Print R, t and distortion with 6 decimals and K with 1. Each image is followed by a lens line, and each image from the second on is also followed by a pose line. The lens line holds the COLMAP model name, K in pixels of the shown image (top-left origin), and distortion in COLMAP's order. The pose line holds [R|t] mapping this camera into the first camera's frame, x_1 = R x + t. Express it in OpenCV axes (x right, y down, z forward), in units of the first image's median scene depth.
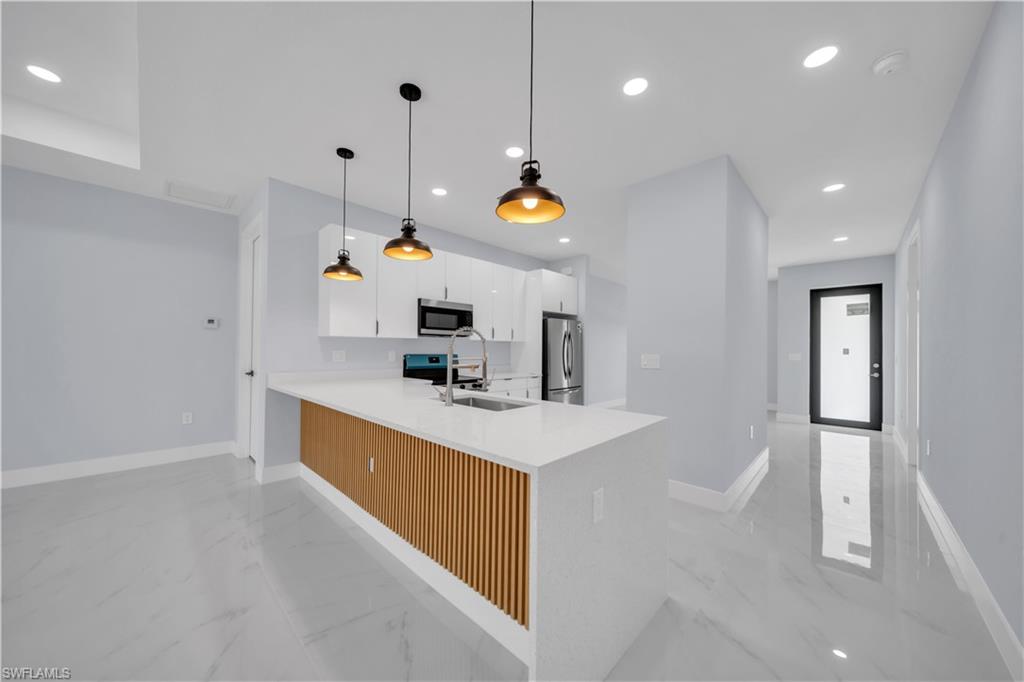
lens RADIAL K [[351.1, 0, 508.8], [0, 351.1, 343.0], [0, 0, 1]] dist [-0.007887, -0.000262]
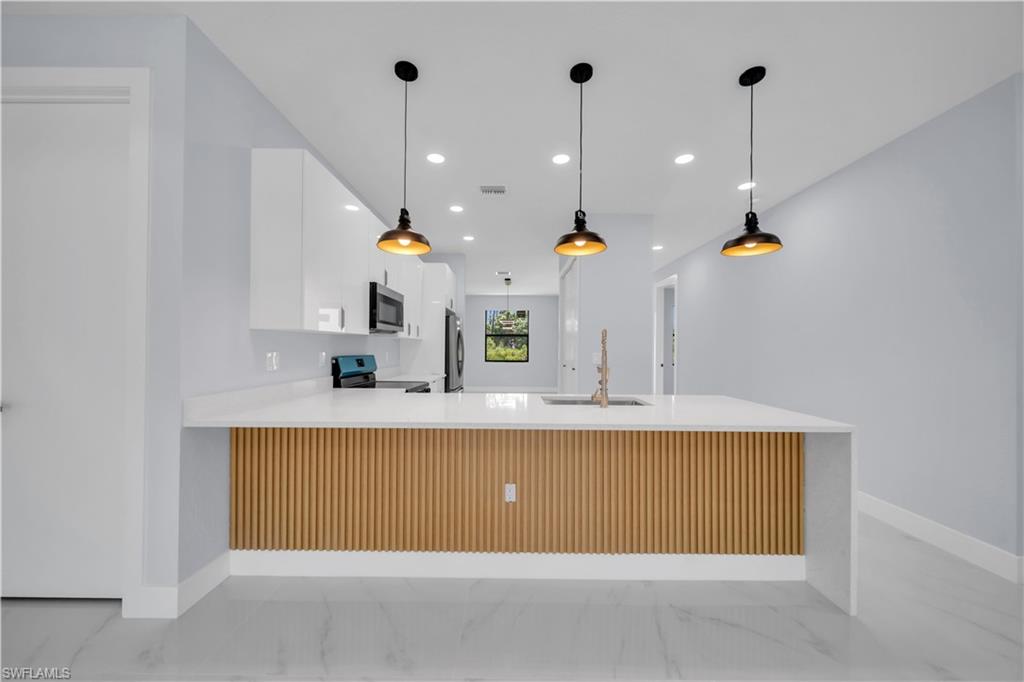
lens RADIAL K [[348.6, 0, 507.9], [0, 348.6, 347.6], [0, 0, 1]] dist [-0.008470, -0.000003]
pose [[0.722814, -0.000080, 0.691043, -0.439101], [-0.017132, 0.999691, 0.018036, -0.003077], [-0.690830, -0.024876, 0.722589, 0.196014]]
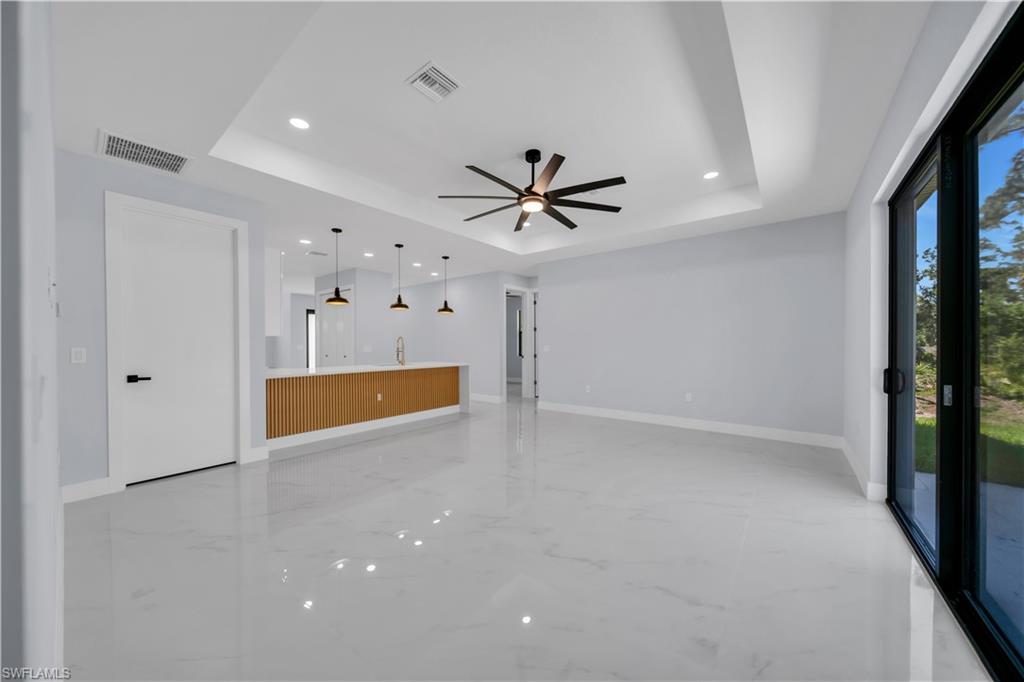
lens RADIAL K [[348.6, 0, 512.7], [0, 348.6, 347.3], [0, 0, 1]] dist [-0.008470, -0.000003]
pose [[-0.106577, -0.014743, 0.994195, -1.205622], [-0.018526, 0.999746, 0.012840, -0.007411], [-0.994132, -0.017050, -0.106823, 0.183060]]
